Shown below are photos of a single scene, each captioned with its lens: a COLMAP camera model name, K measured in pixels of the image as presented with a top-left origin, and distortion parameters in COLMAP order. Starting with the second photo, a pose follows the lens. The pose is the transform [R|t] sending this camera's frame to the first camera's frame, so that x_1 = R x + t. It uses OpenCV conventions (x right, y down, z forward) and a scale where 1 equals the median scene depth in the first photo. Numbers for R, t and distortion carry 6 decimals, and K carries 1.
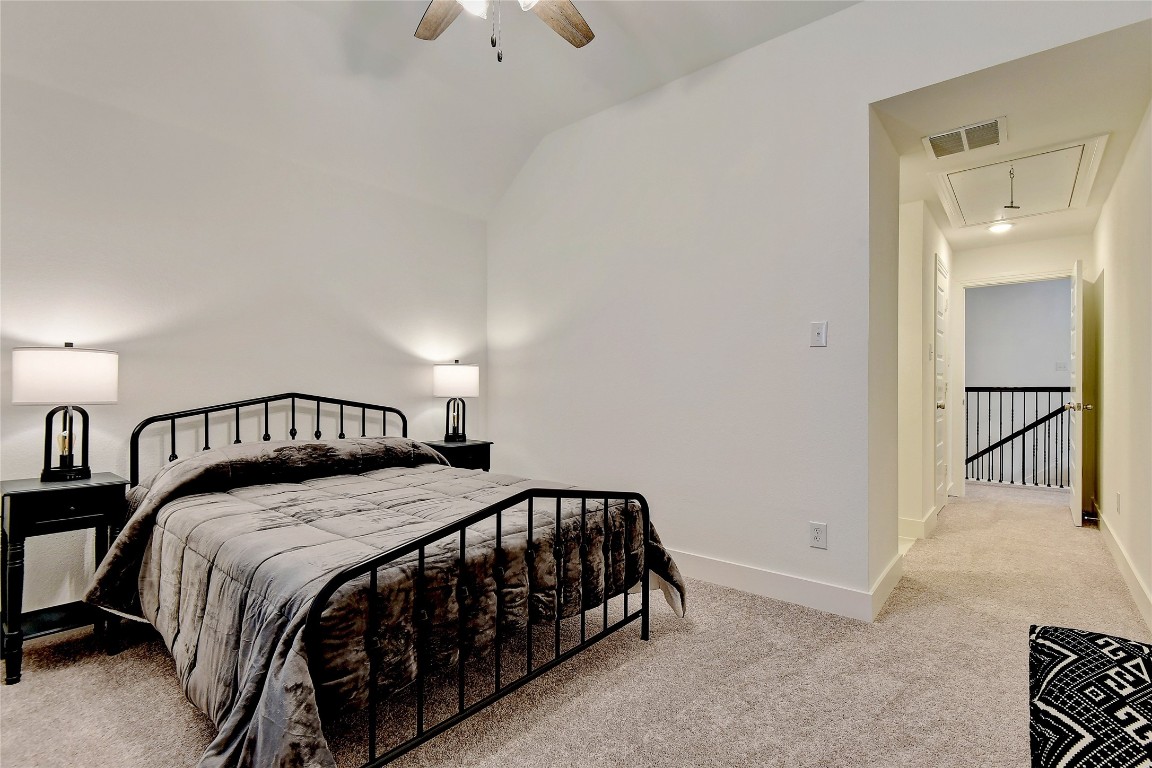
lens RADIAL K [[535.1, 0, 577.3], [0, 535.1, 381.6], [0, 0, 1]] dist [-0.004765, -0.000885]
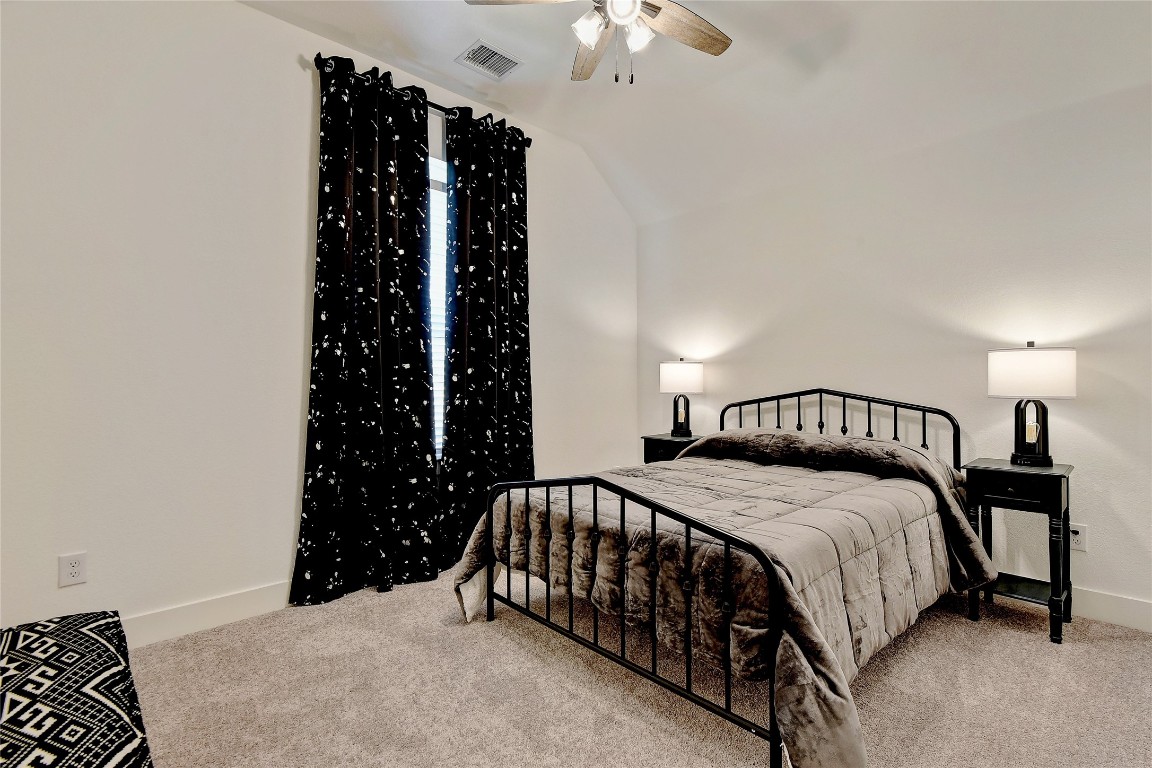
lens RADIAL K [[535.1, 0, 577.1], [0, 535.1, 388.7], [0, 0, 1]] dist [-0.004765, -0.000885]
pose [[-0.116722, 0.008438, -0.993129, 0.587972], [0.008285, 0.999937, 0.007523, 0.009320], [0.993130, -0.007350, -0.116784, 0.651839]]
